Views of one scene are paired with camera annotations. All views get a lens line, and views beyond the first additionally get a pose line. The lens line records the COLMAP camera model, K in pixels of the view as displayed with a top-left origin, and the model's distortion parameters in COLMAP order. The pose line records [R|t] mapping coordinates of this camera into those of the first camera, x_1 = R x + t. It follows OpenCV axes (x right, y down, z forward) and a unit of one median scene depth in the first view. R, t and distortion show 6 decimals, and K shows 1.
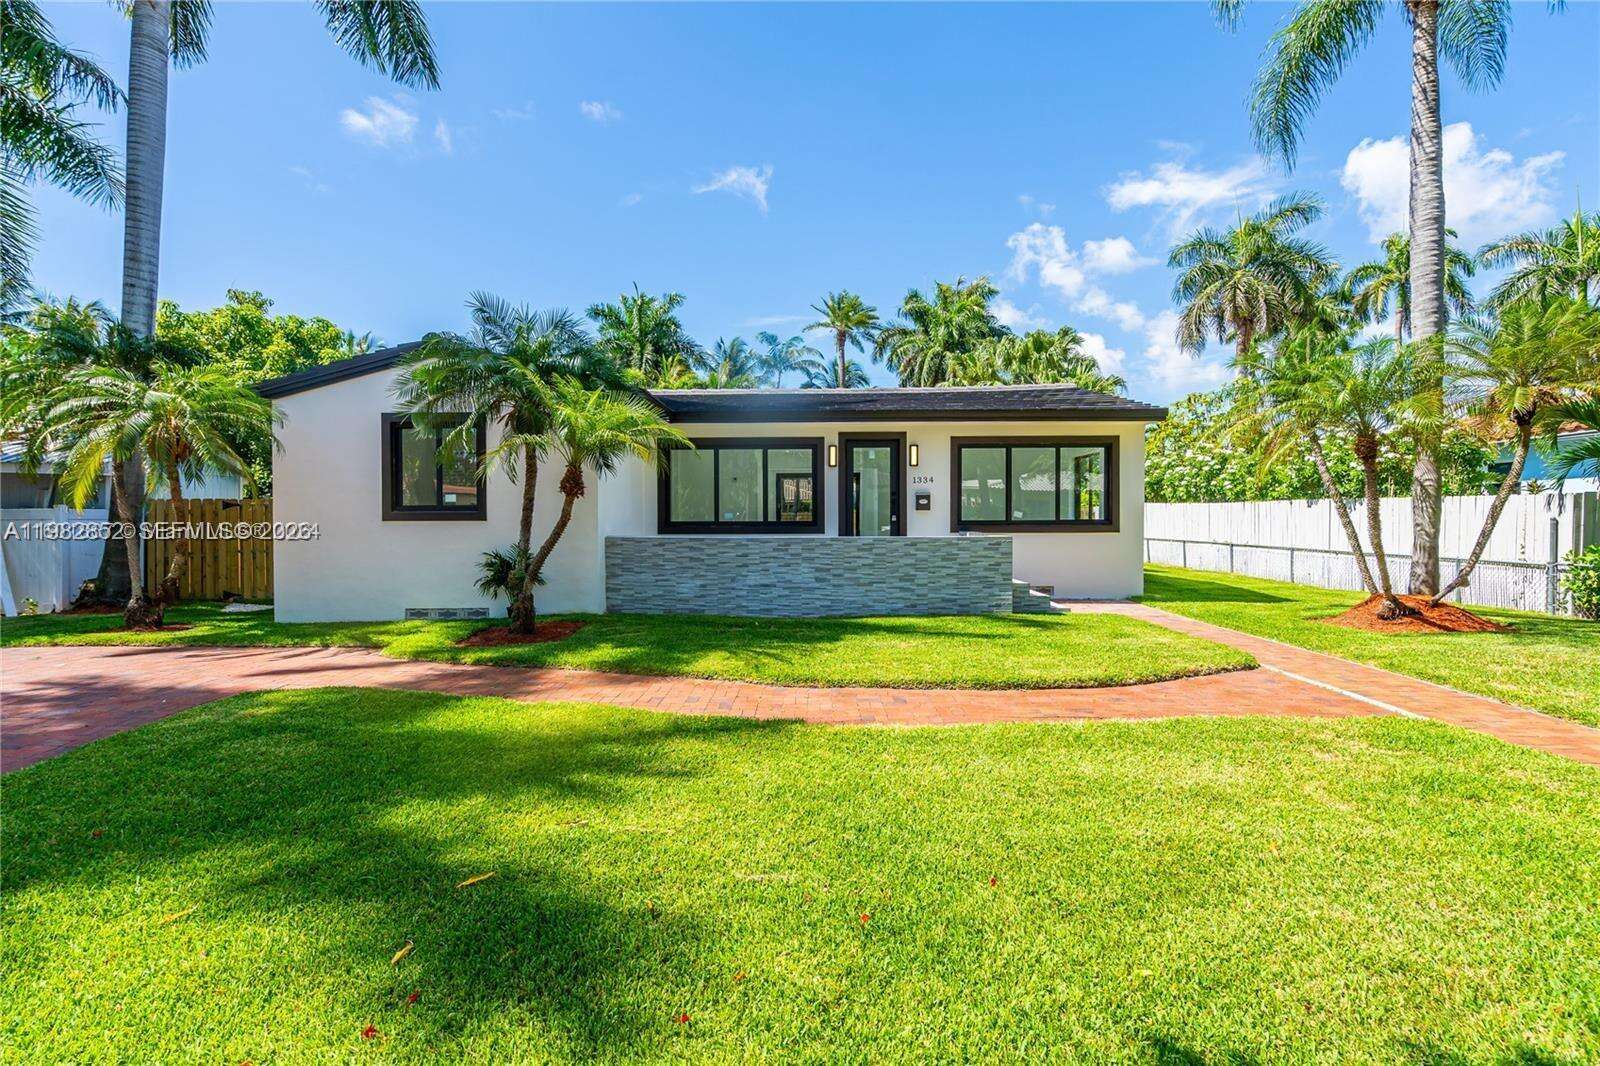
lens RADIAL K [[761.7, 0, 799.3], [0, 761.7, 526.8], [0, 0, 1]] dist [0.001684, 0.000015]
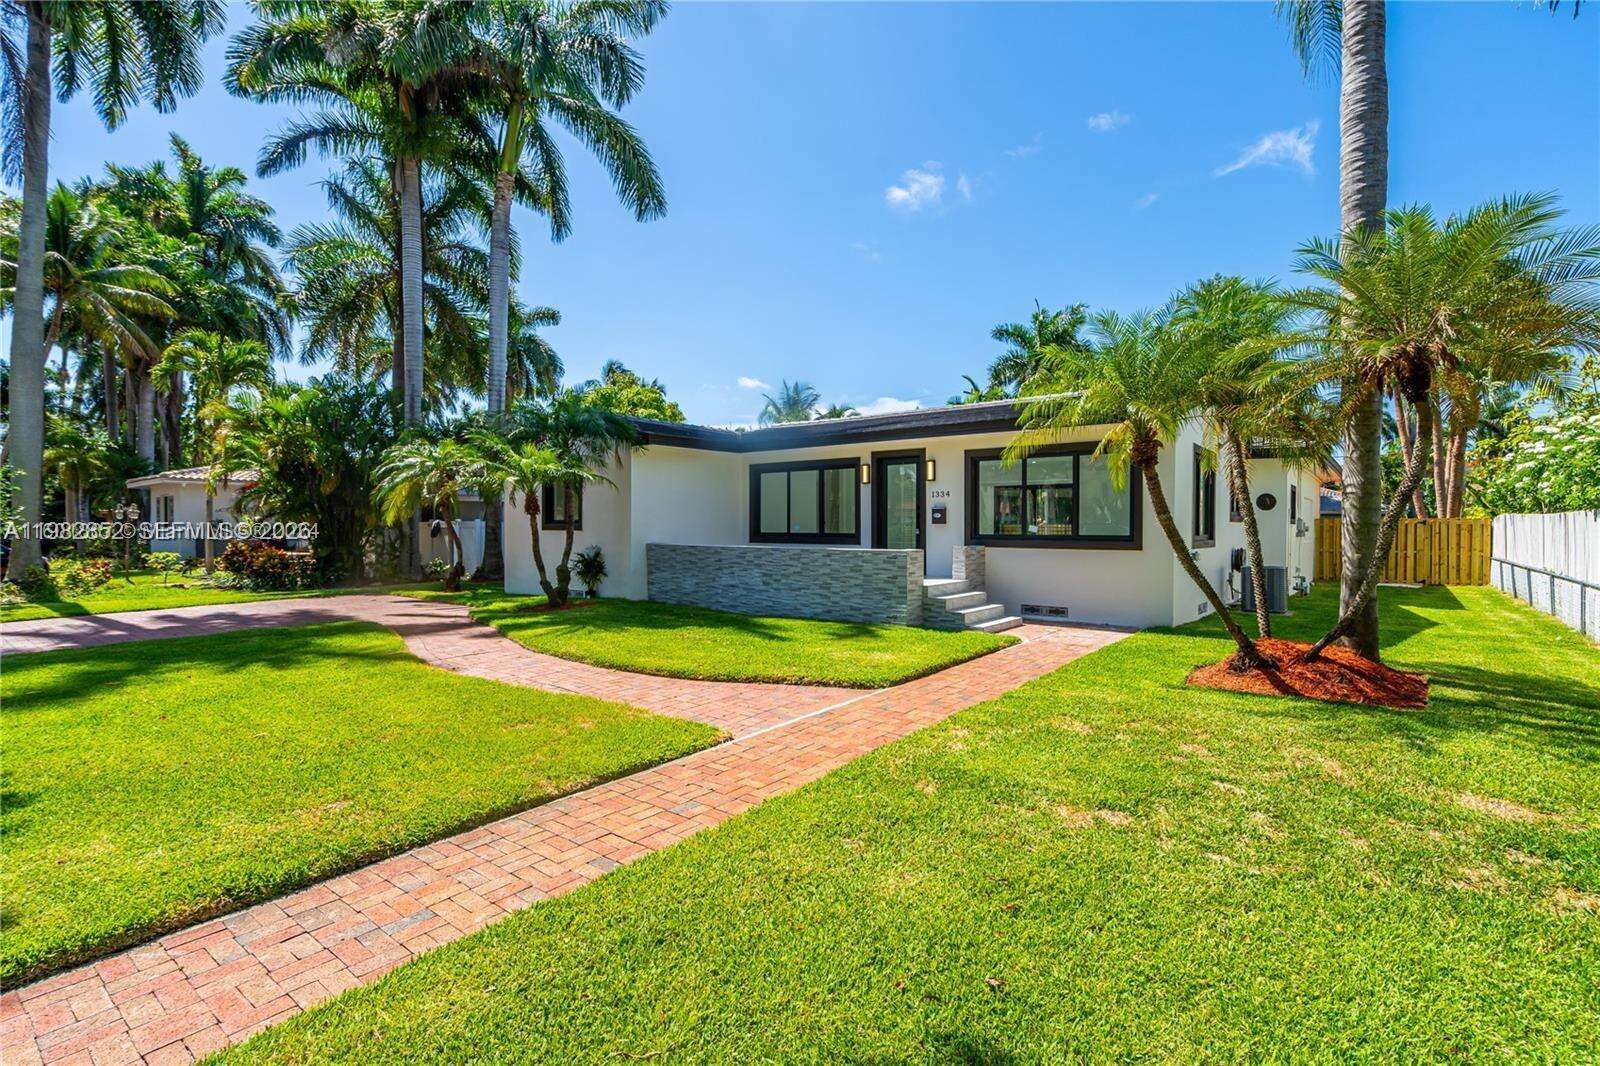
lens RADIAL K [[735.3, 0, 802.5], [0, 735.3, 530.0], [0, 0, 1]] dist [-0.004109, 0.000290]
pose [[0.801095, 0.007708, -0.598488, 0.602693], [-0.013853, 0.999888, -0.005666, -0.005559], [0.598377, 0.012830, 0.801112, 0.105392]]
